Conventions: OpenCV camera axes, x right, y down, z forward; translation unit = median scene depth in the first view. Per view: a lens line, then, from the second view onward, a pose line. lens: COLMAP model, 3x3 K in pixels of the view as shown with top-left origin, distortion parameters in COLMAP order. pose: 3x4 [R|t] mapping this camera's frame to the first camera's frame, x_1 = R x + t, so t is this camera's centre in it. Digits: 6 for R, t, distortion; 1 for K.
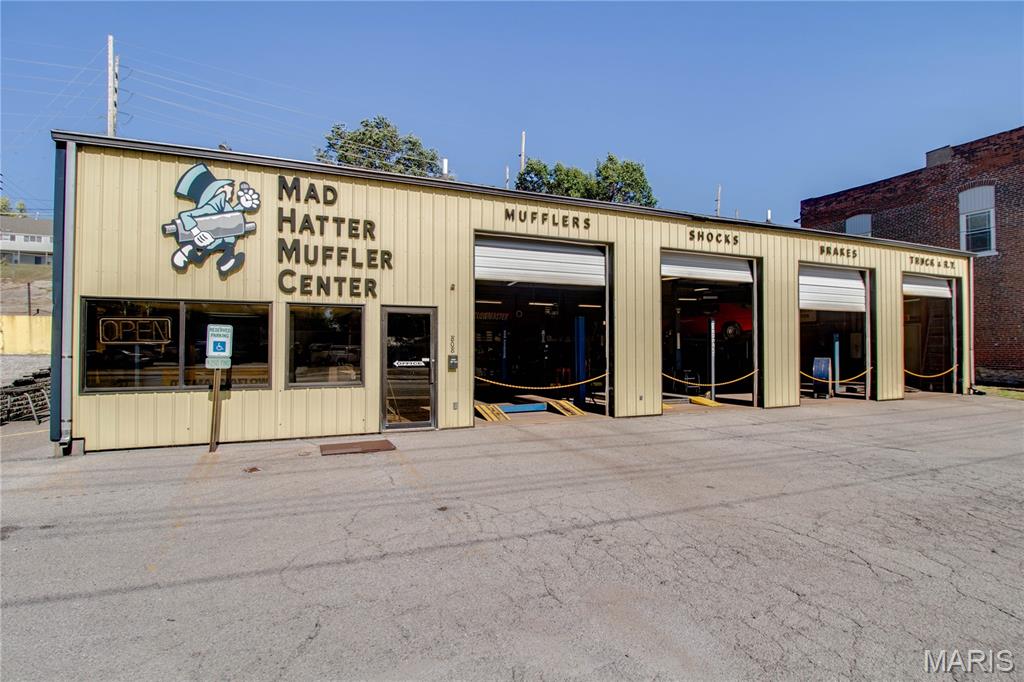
lens RADIAL K [[504.8, 0, 534.3], [0, 504.8, 341.1], [0, 0, 1]] dist [0.002200, -0.008371]
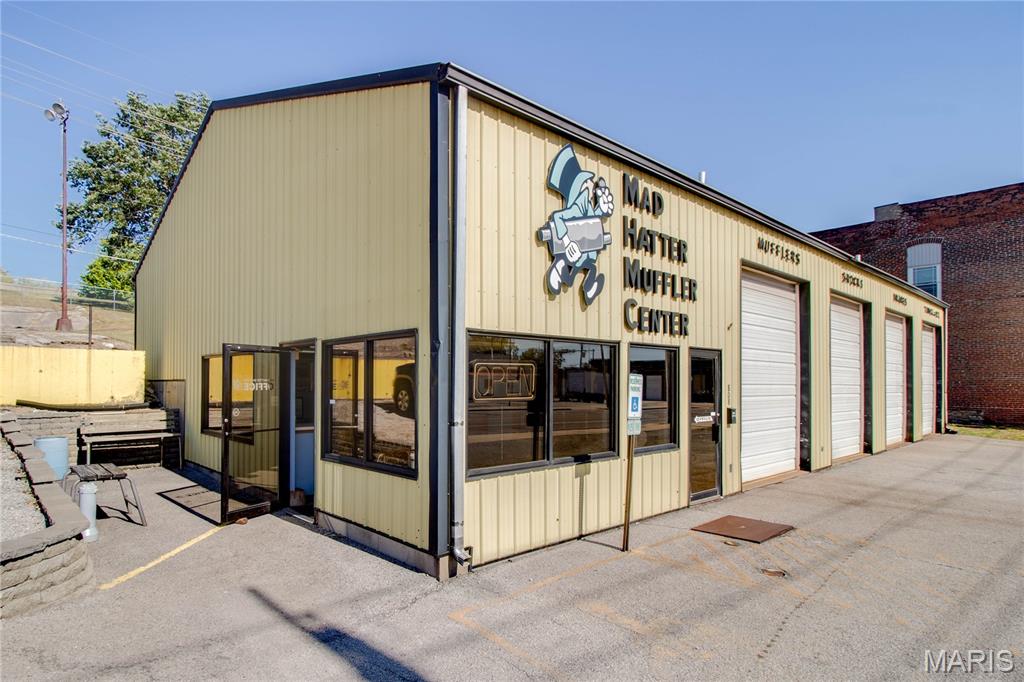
lens RADIAL K [[555.8, 0, 507.2], [0, 555.8, 383.2], [0, 0, 1]] dist [-0.007989, -0.010409]
pose [[0.961837, 0.001773, 0.273616, -0.887062], [-0.004180, 0.999958, 0.008215, -0.022055], [-0.273590, -0.009045, 0.961804, 0.249729]]
